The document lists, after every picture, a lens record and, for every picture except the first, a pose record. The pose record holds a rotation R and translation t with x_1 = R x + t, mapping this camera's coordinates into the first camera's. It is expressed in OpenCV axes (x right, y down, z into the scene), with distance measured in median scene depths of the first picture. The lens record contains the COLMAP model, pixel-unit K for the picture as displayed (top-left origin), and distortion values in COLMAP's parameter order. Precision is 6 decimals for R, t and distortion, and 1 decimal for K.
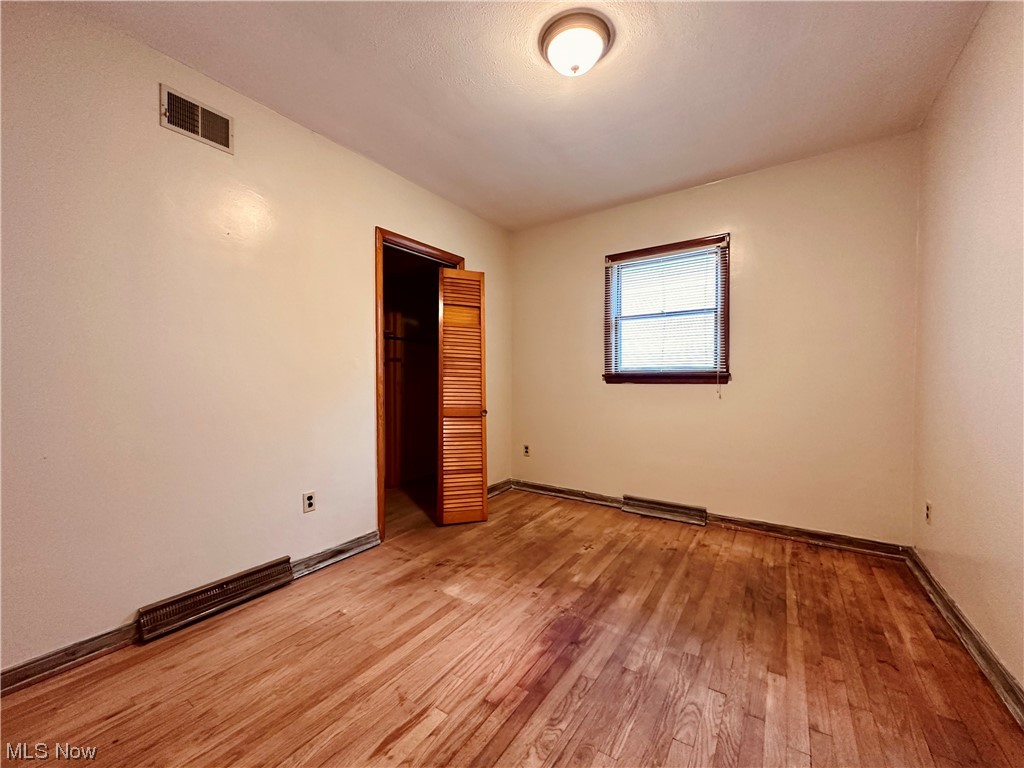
lens RADIAL K [[408.6, 0, 516.1], [0, 408.6, 382.6], [0, 0, 1]] dist [-0.001211, -0.000145]
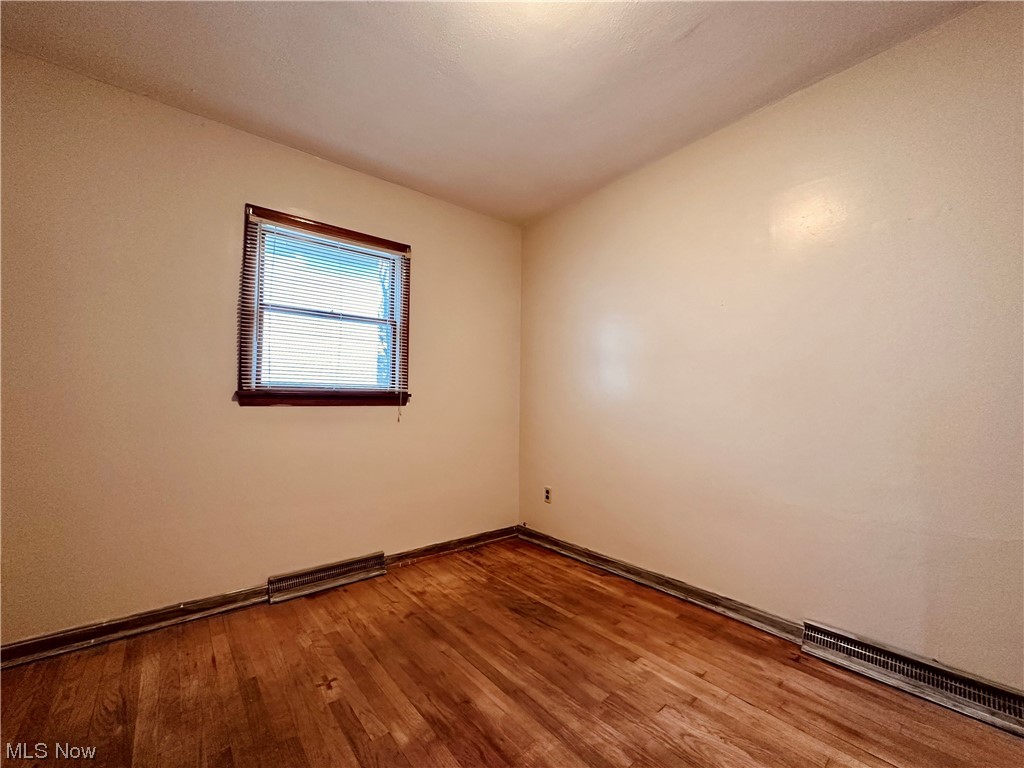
lens RADIAL K [[408.6, 0, 514.0], [0, 408.6, 382.4], [0, 0, 1]] dist [-0.001211, -0.000145]
pose [[0.283151, 0.051079, 0.957714, -0.300438], [0.002172, 0.998544, -0.053899, 0.001592], [-0.959073, 0.017342, 0.282628, 0.507915]]
